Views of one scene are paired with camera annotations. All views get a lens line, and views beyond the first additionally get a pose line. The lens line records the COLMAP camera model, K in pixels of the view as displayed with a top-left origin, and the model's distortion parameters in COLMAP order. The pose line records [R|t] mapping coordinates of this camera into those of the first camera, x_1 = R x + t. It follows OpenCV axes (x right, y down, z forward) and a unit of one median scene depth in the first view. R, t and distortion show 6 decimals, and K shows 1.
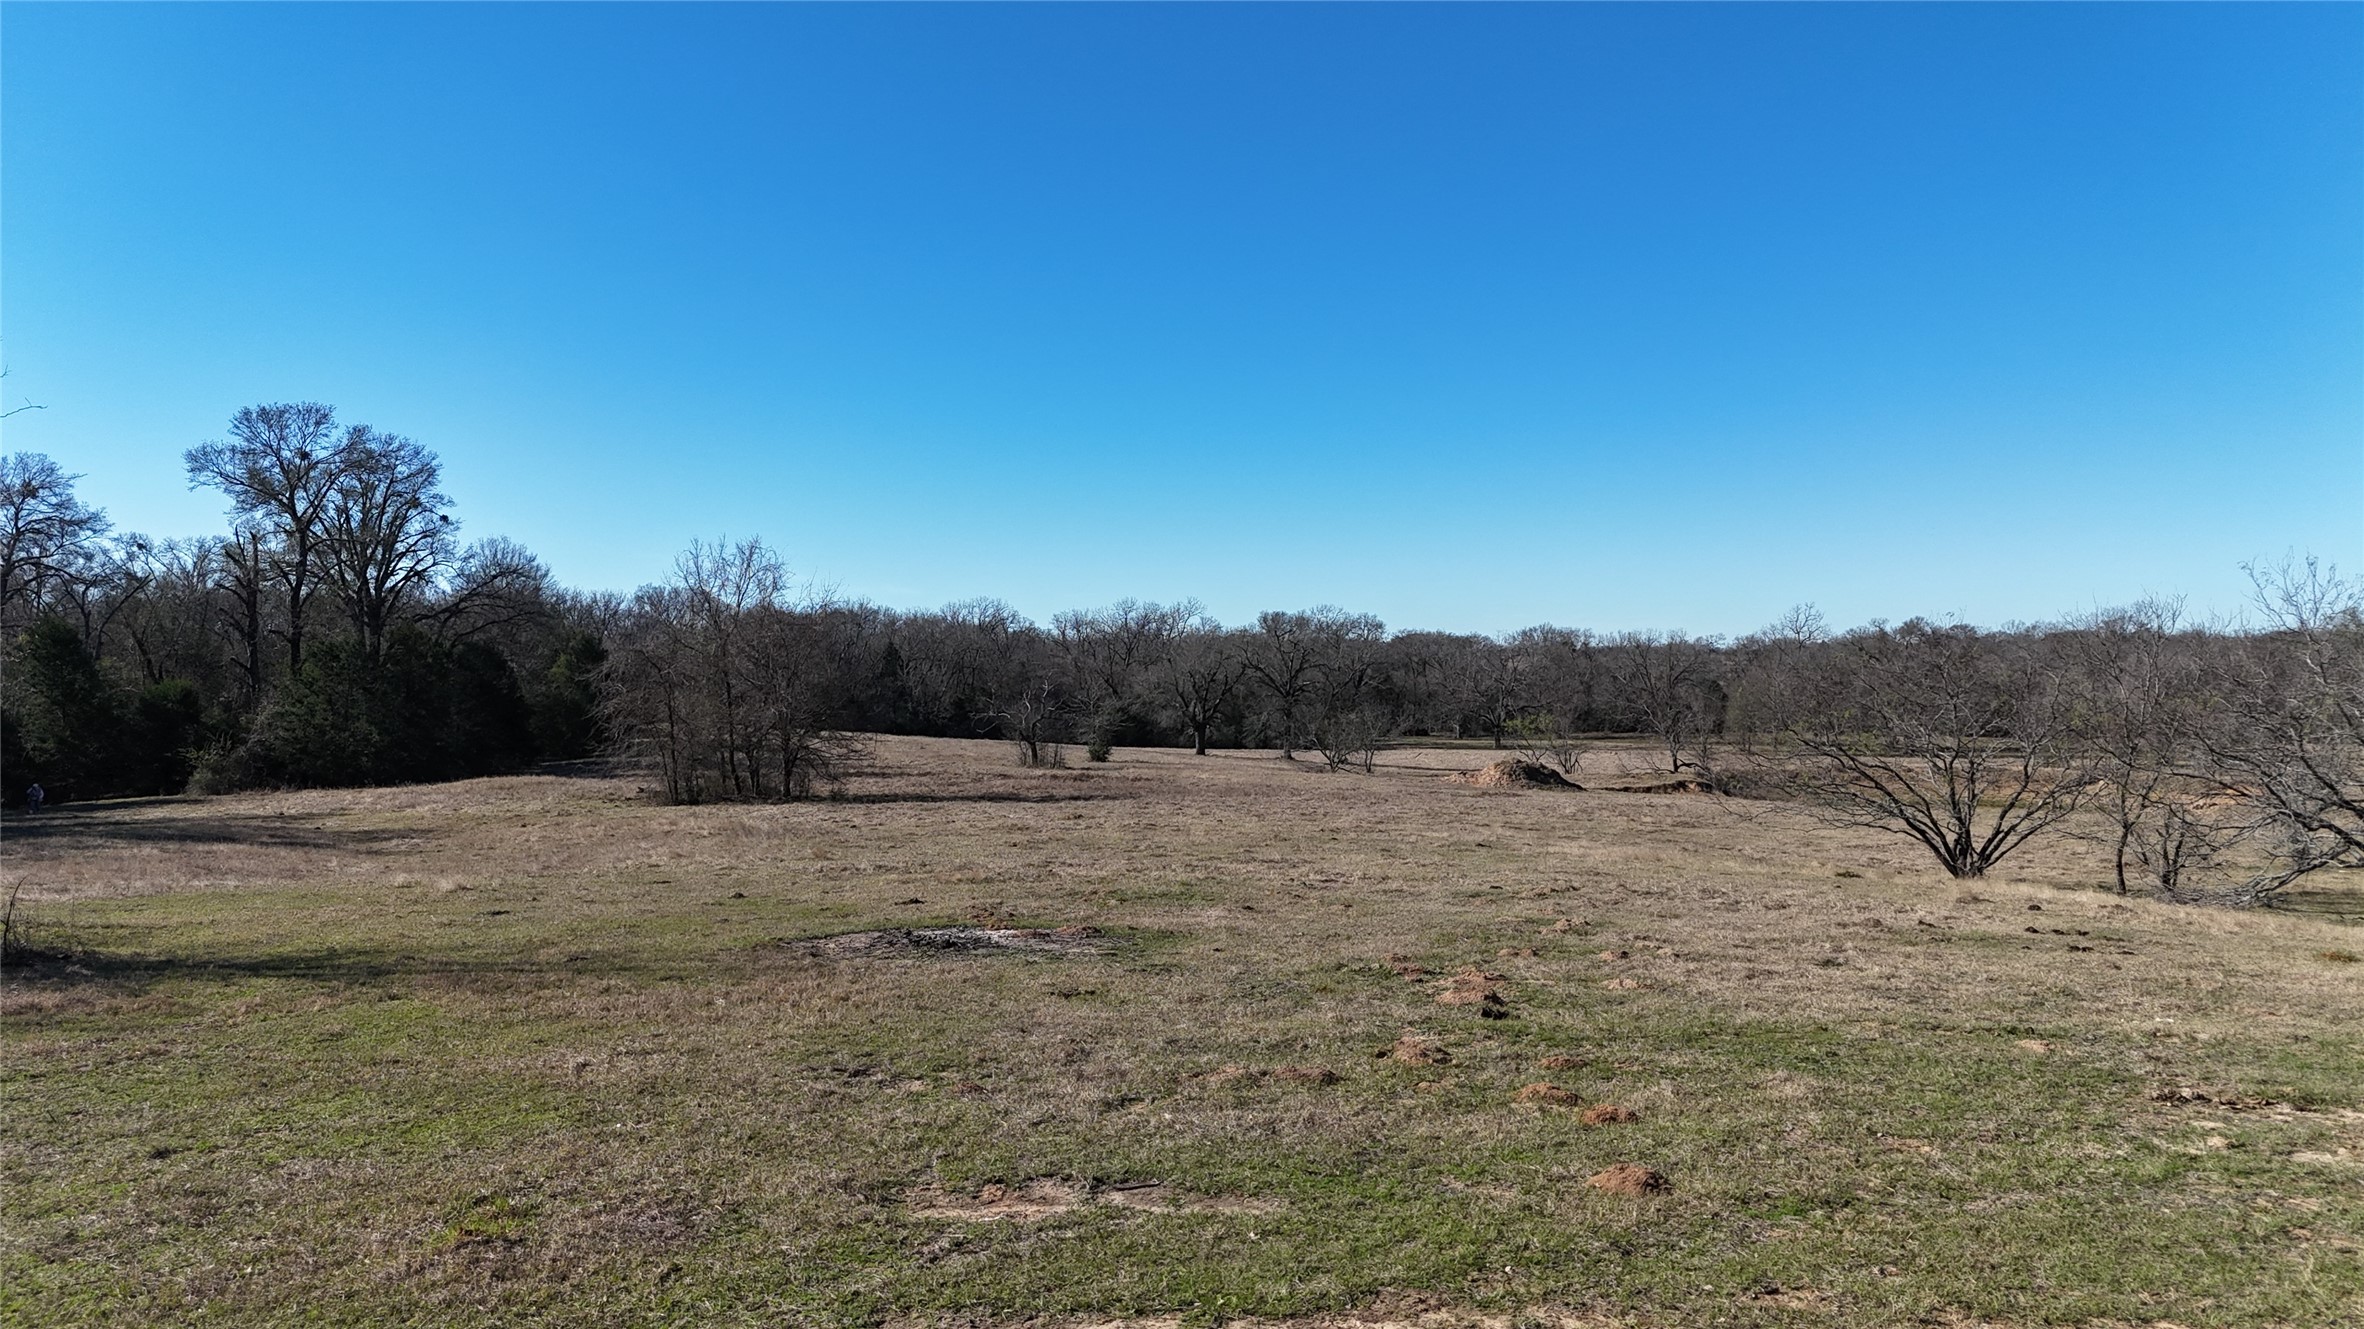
lens RADIAL K [[1722.3, 0, 1175.8], [0, 1722.3, 665.6], [0, 0, 1]] dist [0.057160, -0.047458]
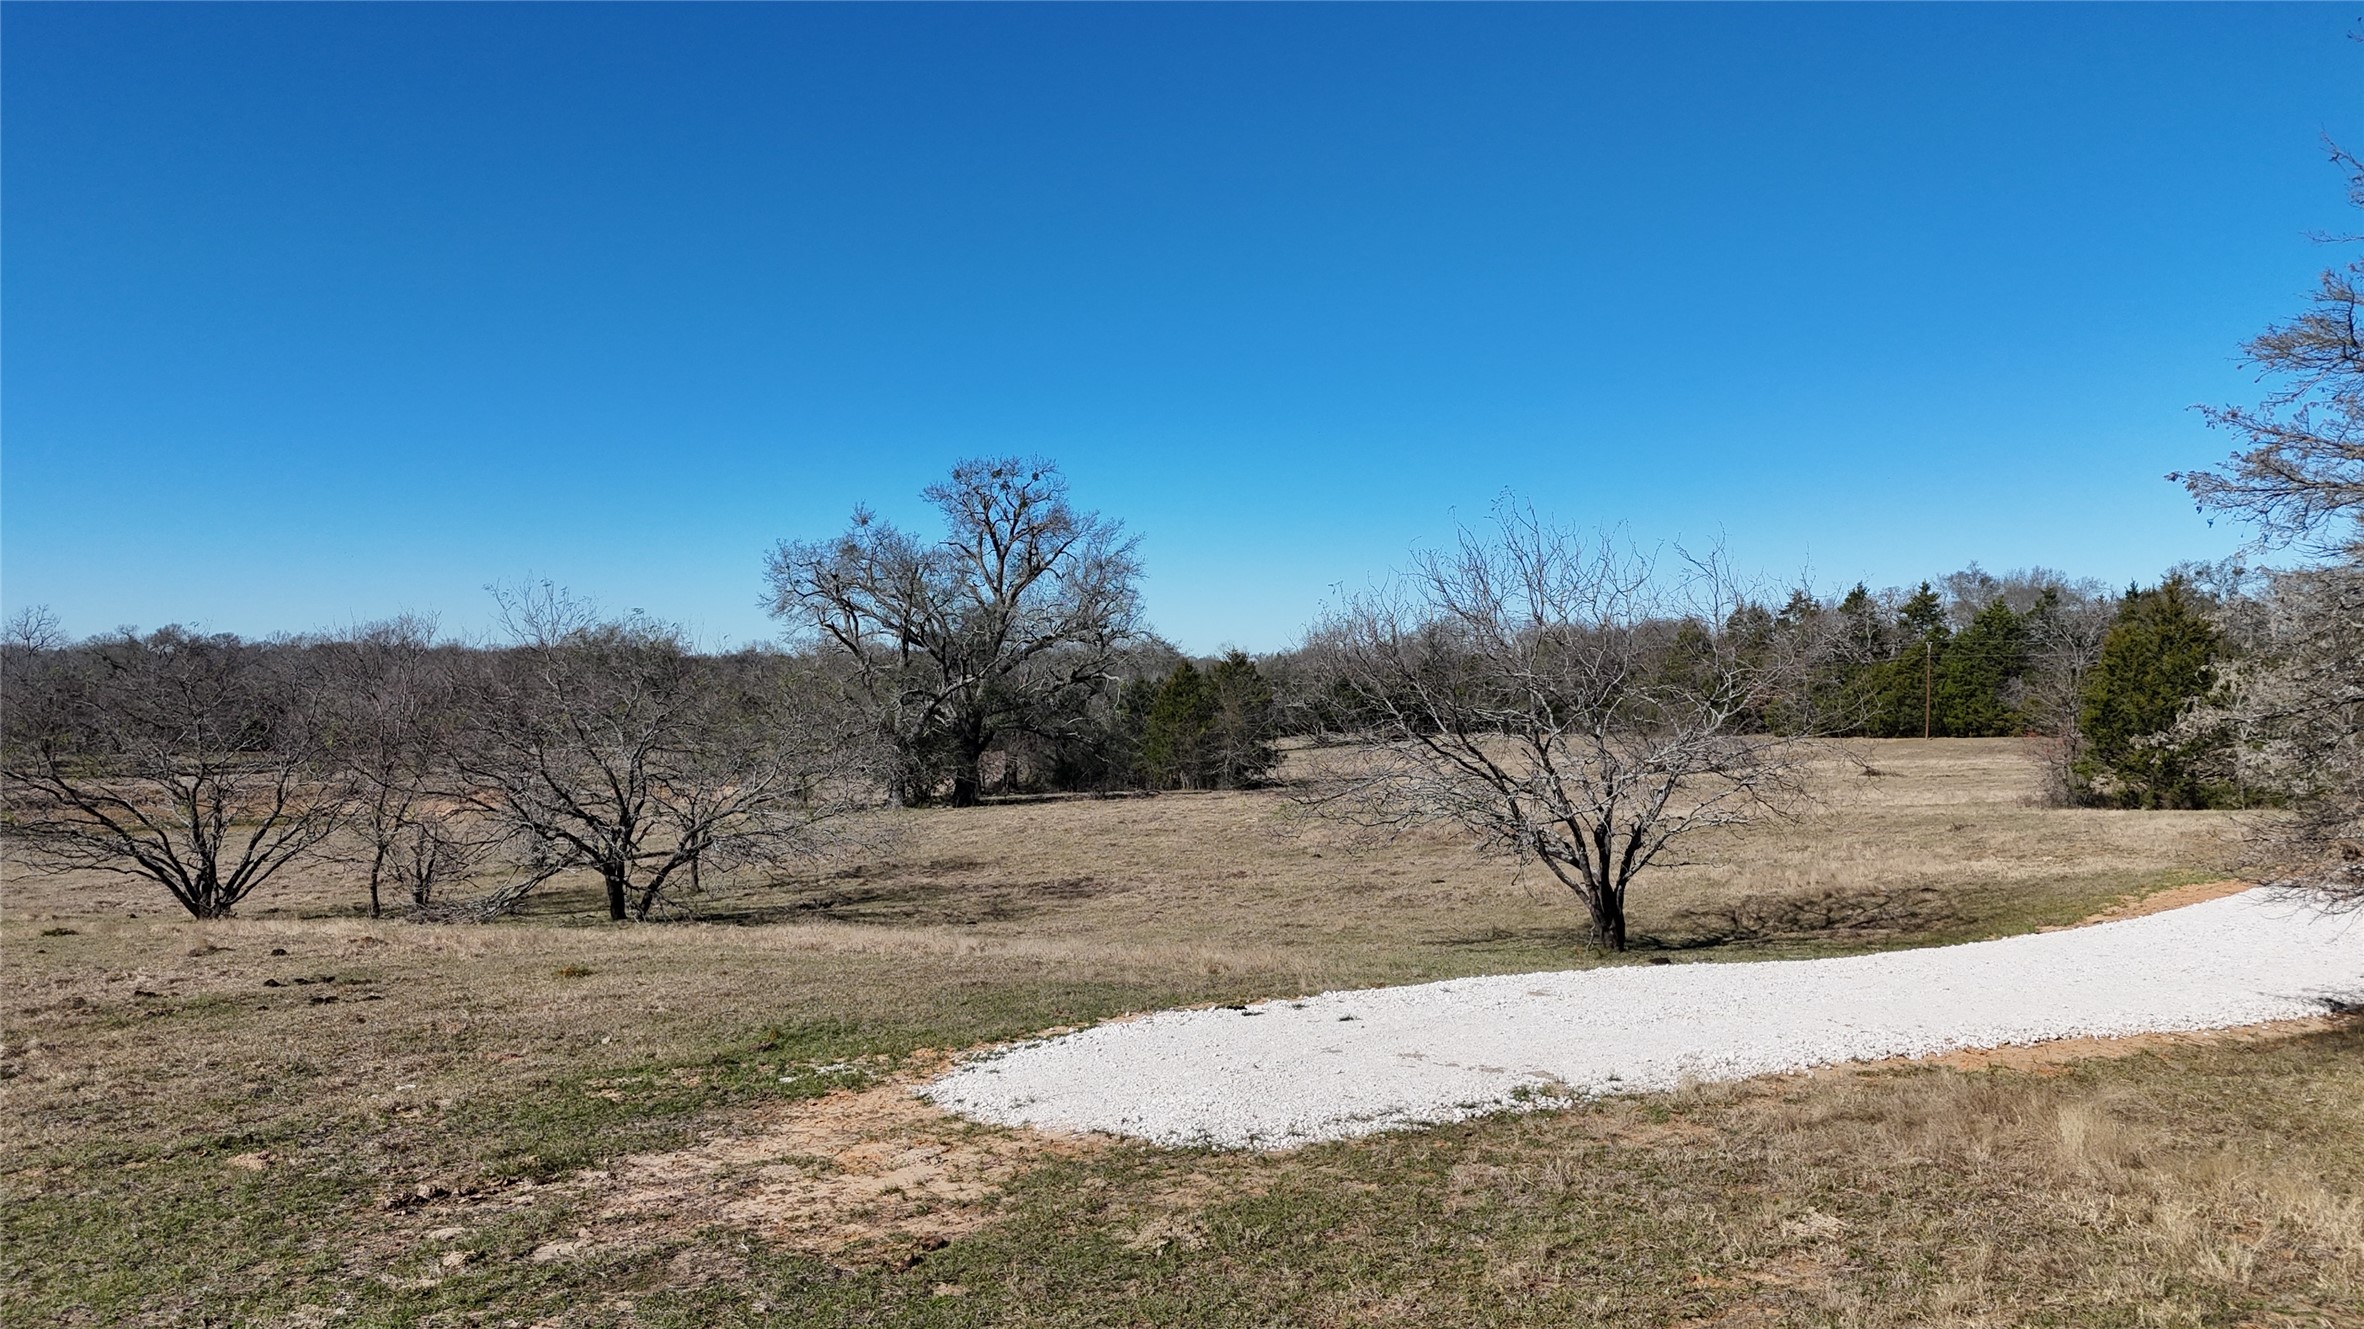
lens RADIAL K [[1722.3, 0, 1176.1], [0, 1722.3, 679.9], [0, 0, 1]] dist [0.057160, -0.047458]
pose [[0.602895, 0.003498, 0.797813, 0.033857], [-0.004897, 0.999988, -0.000683, -0.002929], [-0.797806, -0.003495, 0.602904, 0.054858]]
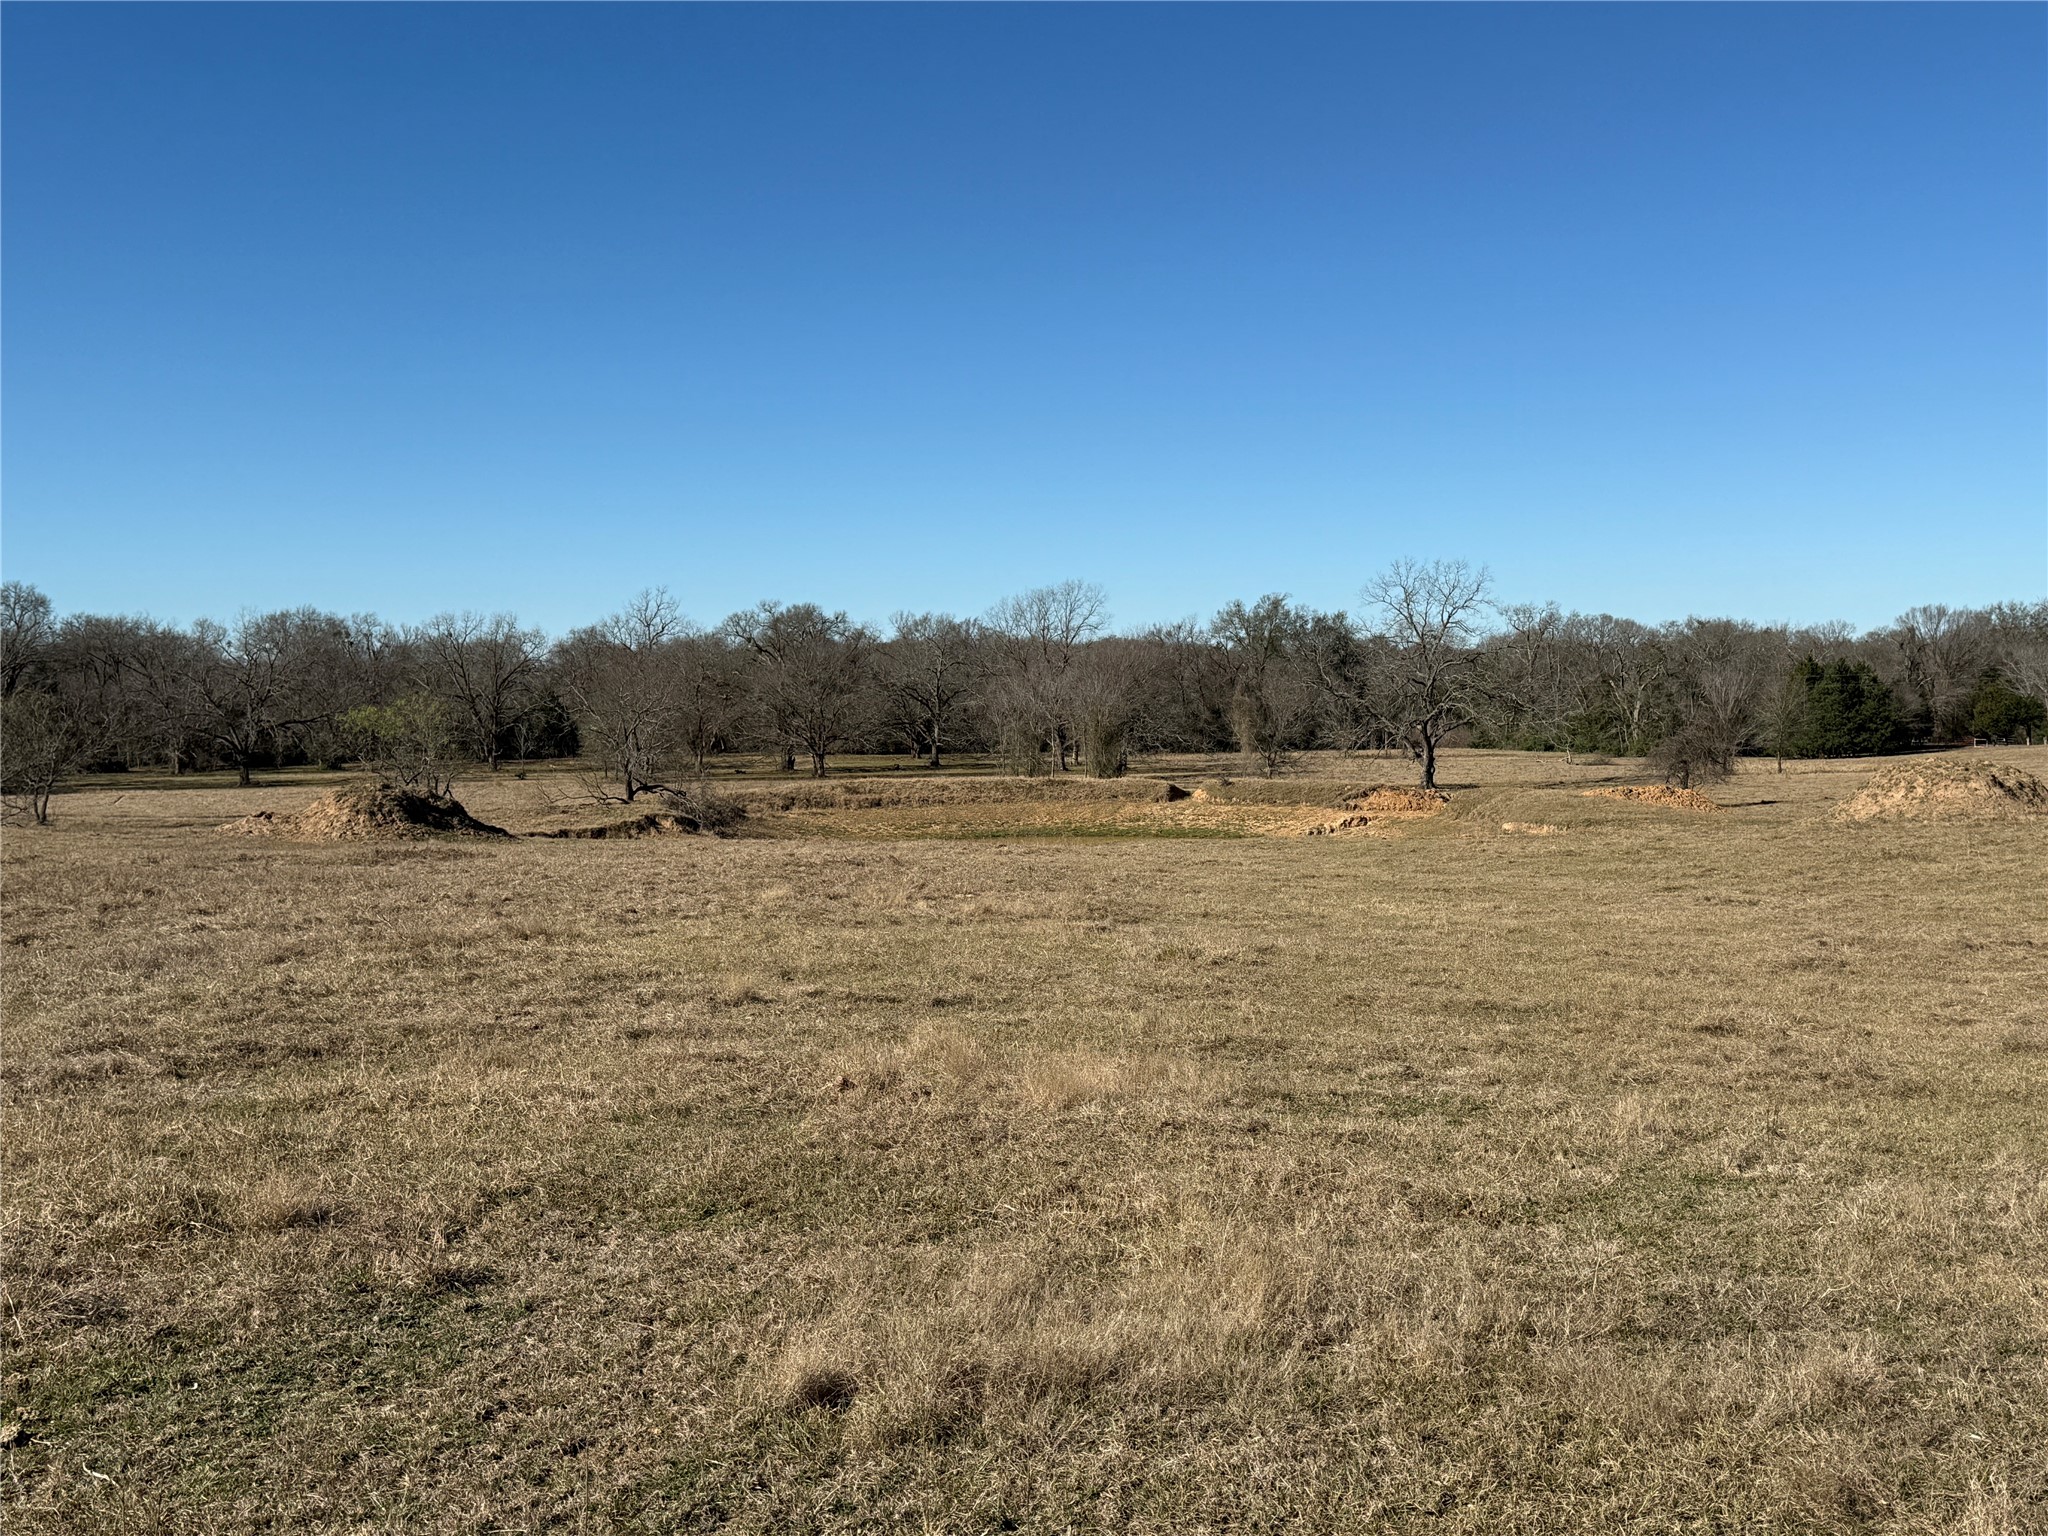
lens RADIAL K [[2063.9, 0, 988.2], [0, 2063.9, 783.5], [0, 0, 1]] dist [0.117871, 0.000000]
pose [[0.856768, -0.027044, 0.514993, 0.083737], [0.004049, 0.998946, 0.045722, 0.063152], [-0.515687, -0.037088, 0.855974, 0.890139]]
